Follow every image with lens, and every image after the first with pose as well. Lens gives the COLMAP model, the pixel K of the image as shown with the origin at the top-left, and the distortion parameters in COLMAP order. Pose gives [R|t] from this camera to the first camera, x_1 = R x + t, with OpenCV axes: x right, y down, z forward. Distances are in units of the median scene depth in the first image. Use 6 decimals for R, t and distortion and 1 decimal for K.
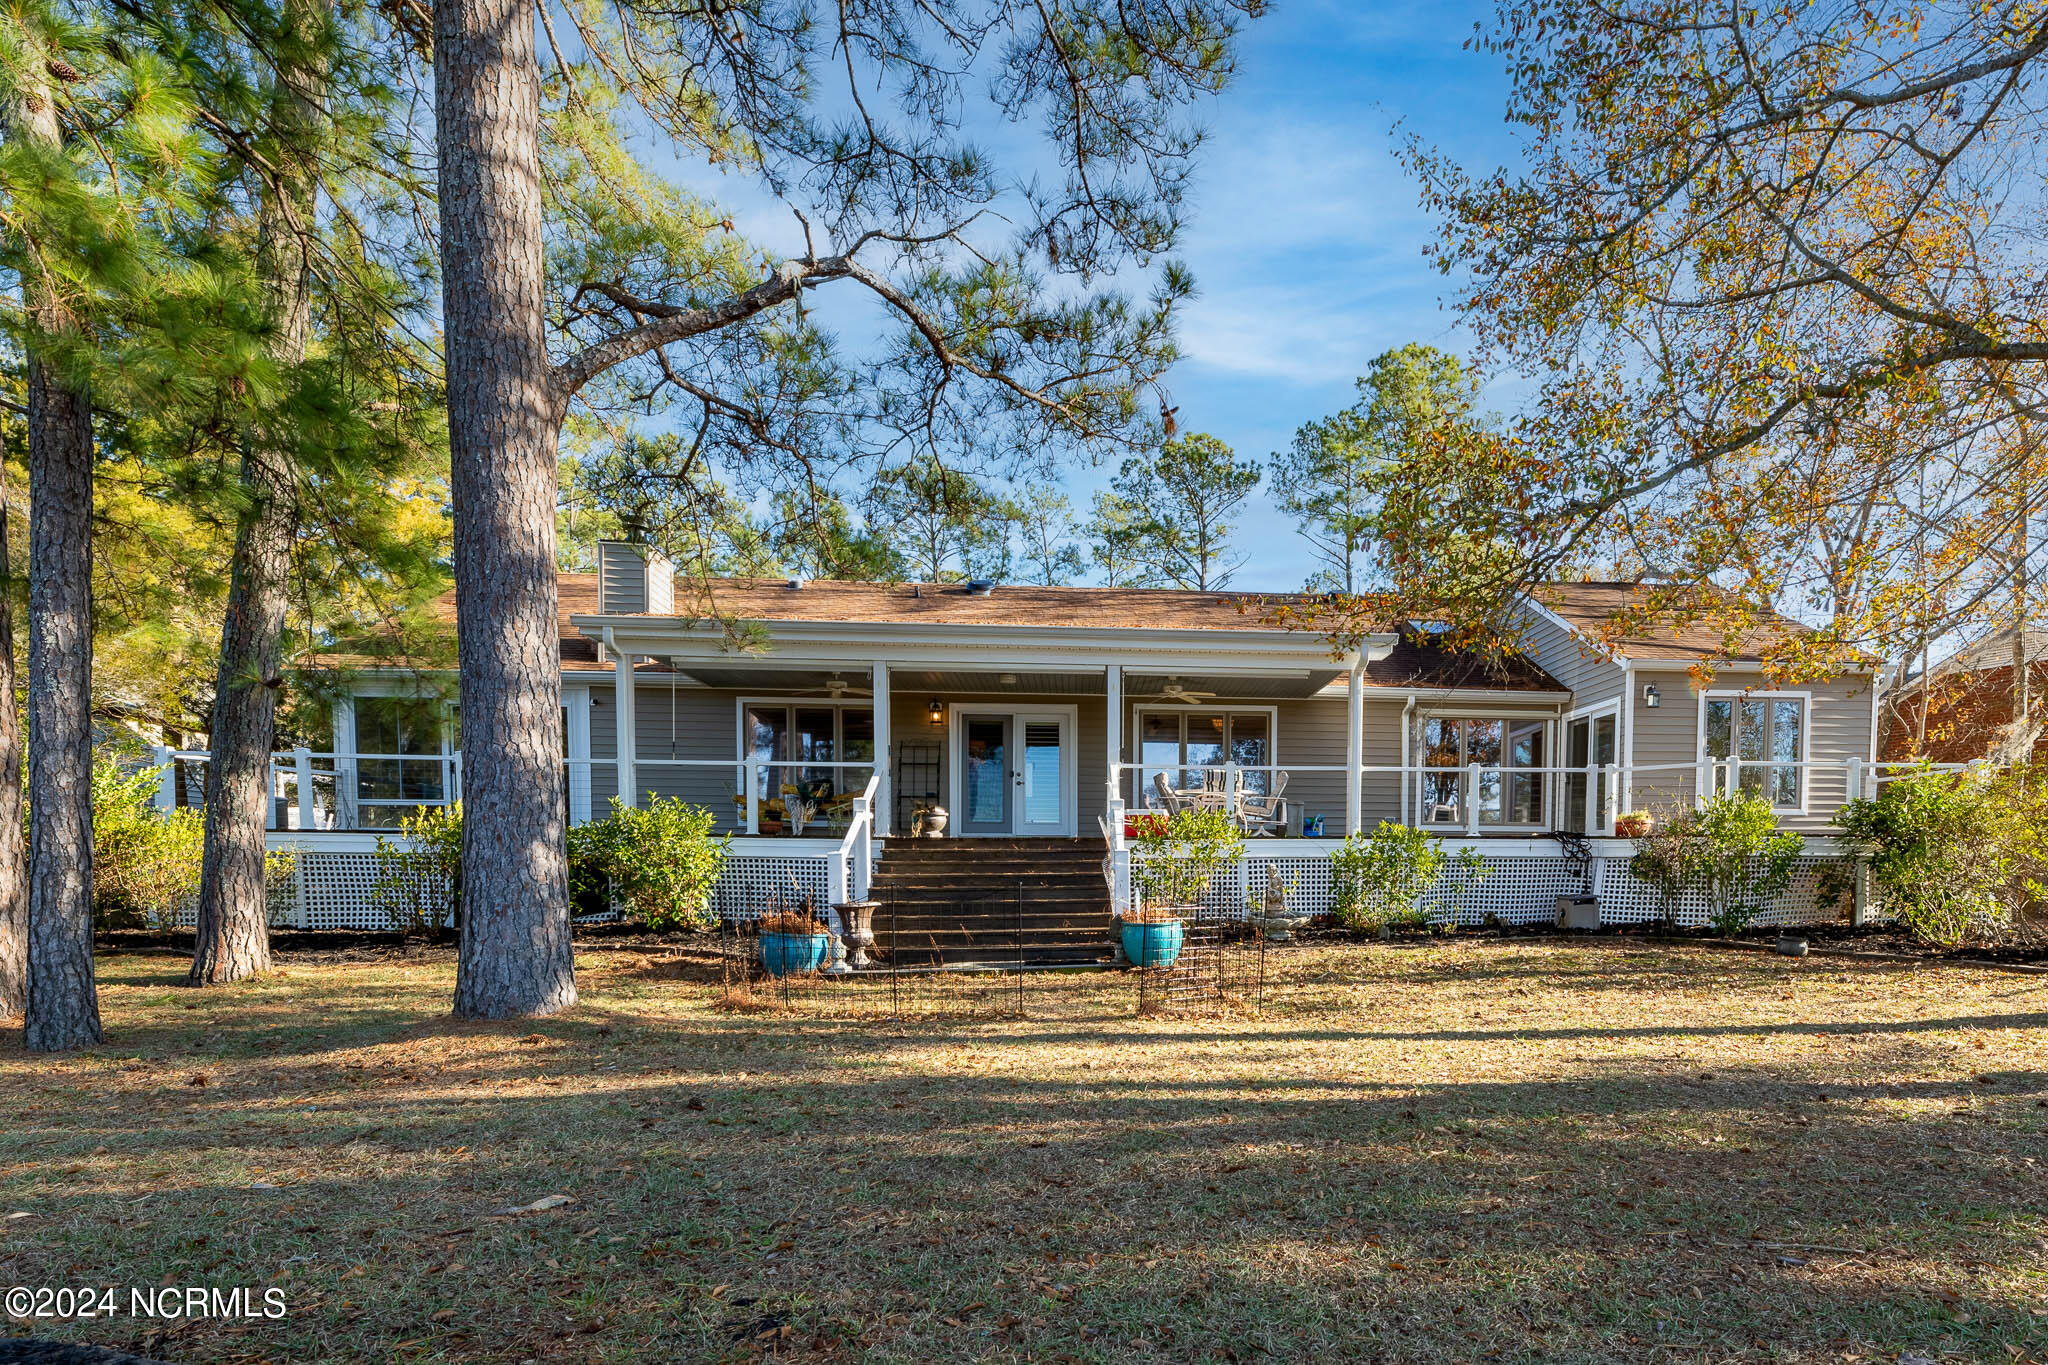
lens RADIAL K [[1181.1, 0, 1024.1], [0, 1181.1, 682.5], [0, 0, 1]] dist [-0.006101, -0.000703]
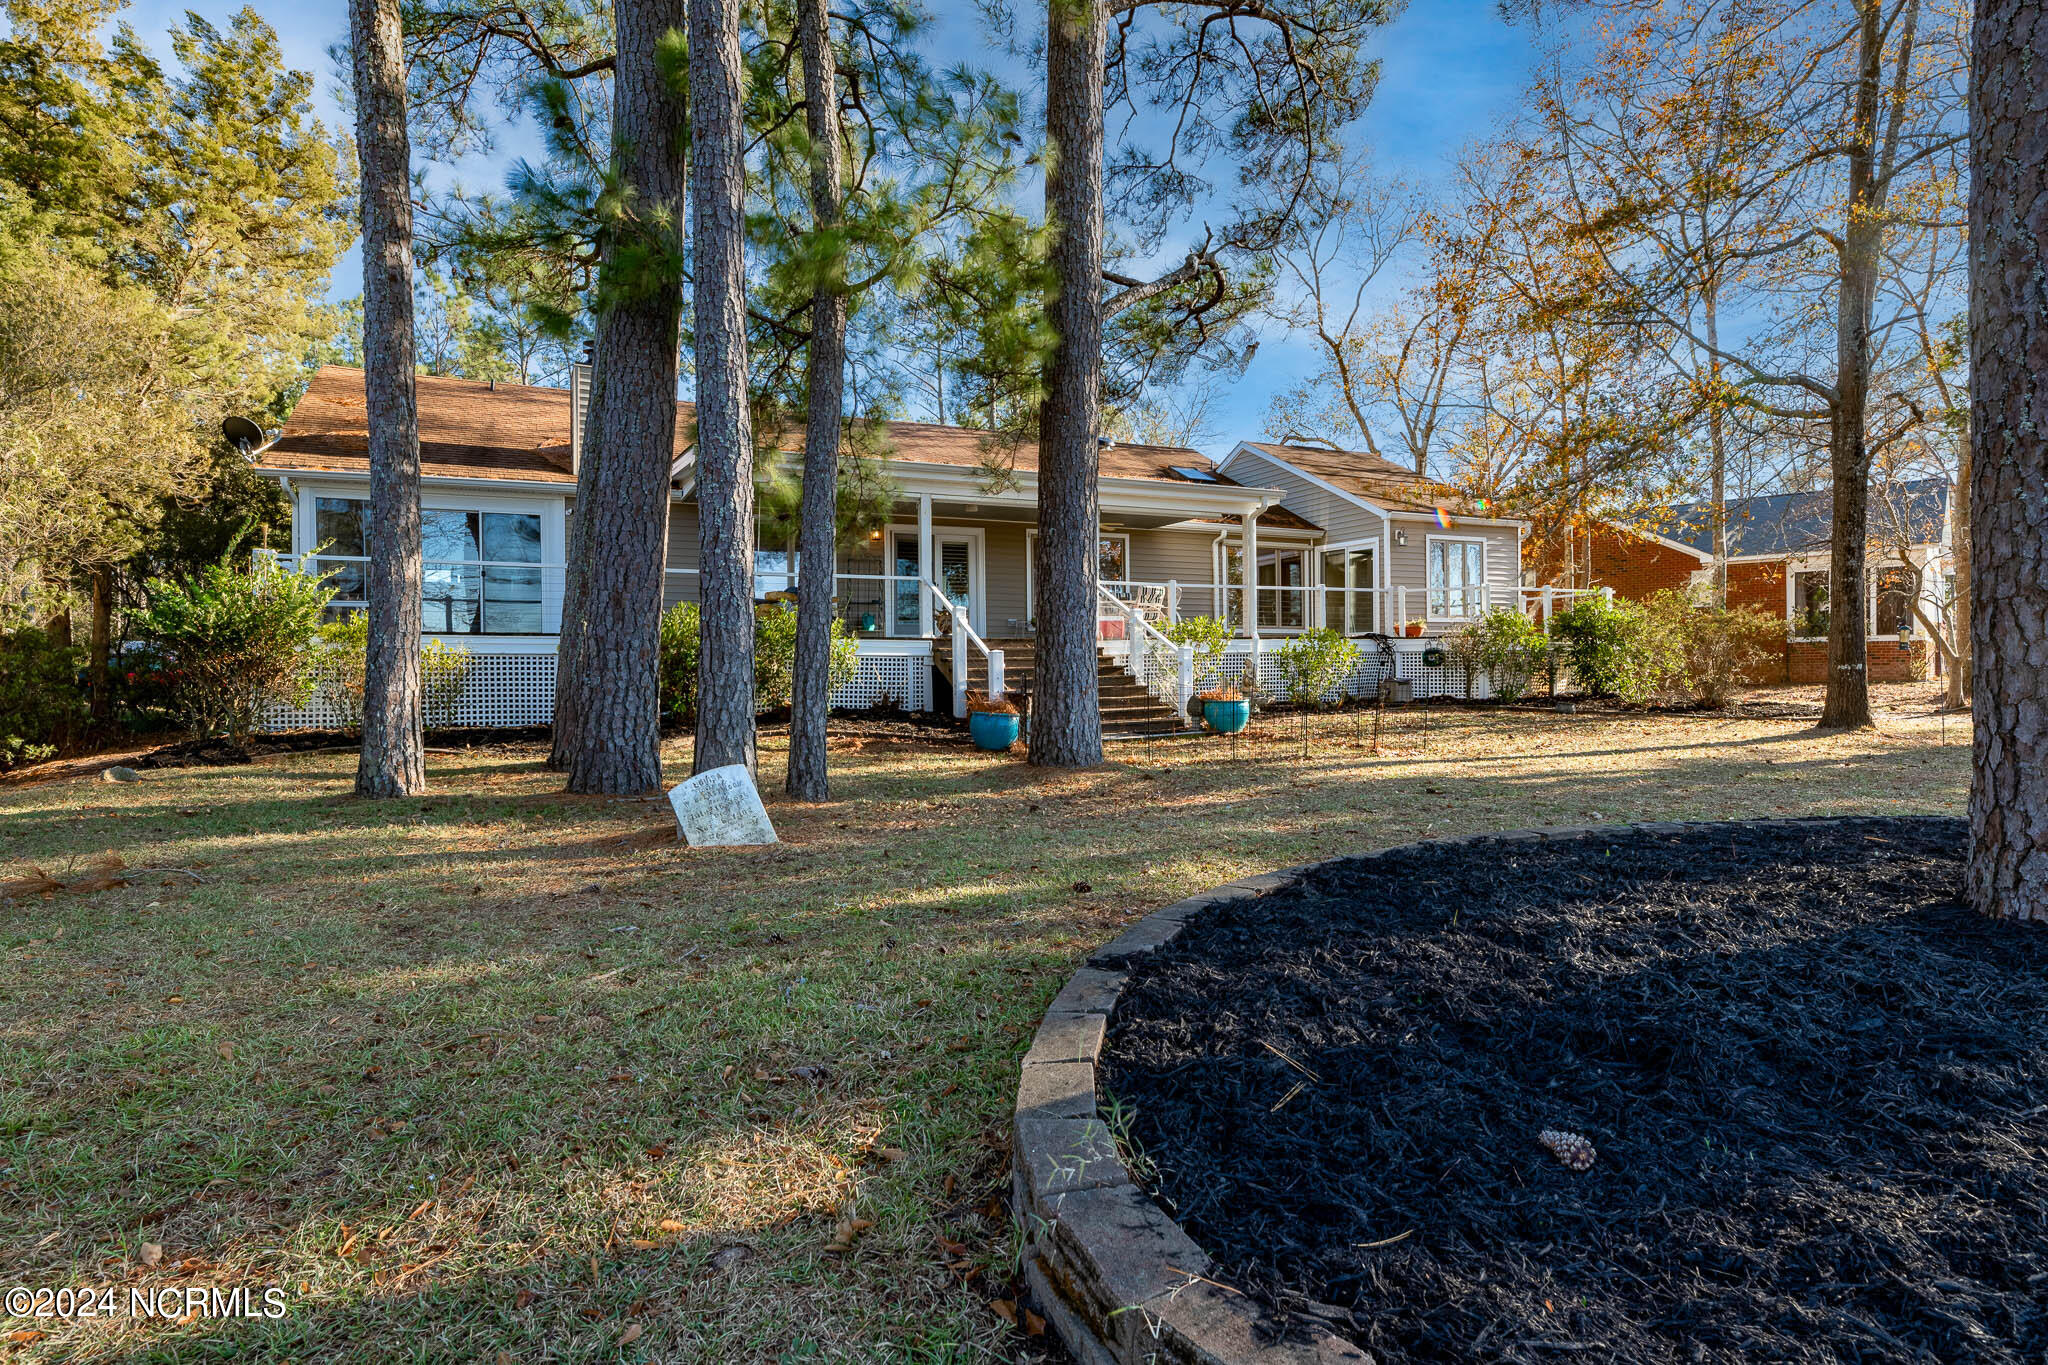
lens RADIAL K [[1060.7, 0, 1023.5], [0, 1060.7, 676.6], [0, 0, 1]] dist [-0.002411, -0.000091]
pose [[0.946085, -0.011246, 0.323724, -0.292375], [-0.042663, 0.986365, 0.158948, -0.005782], [-0.321097, -0.164189, 0.932705, -0.044384]]
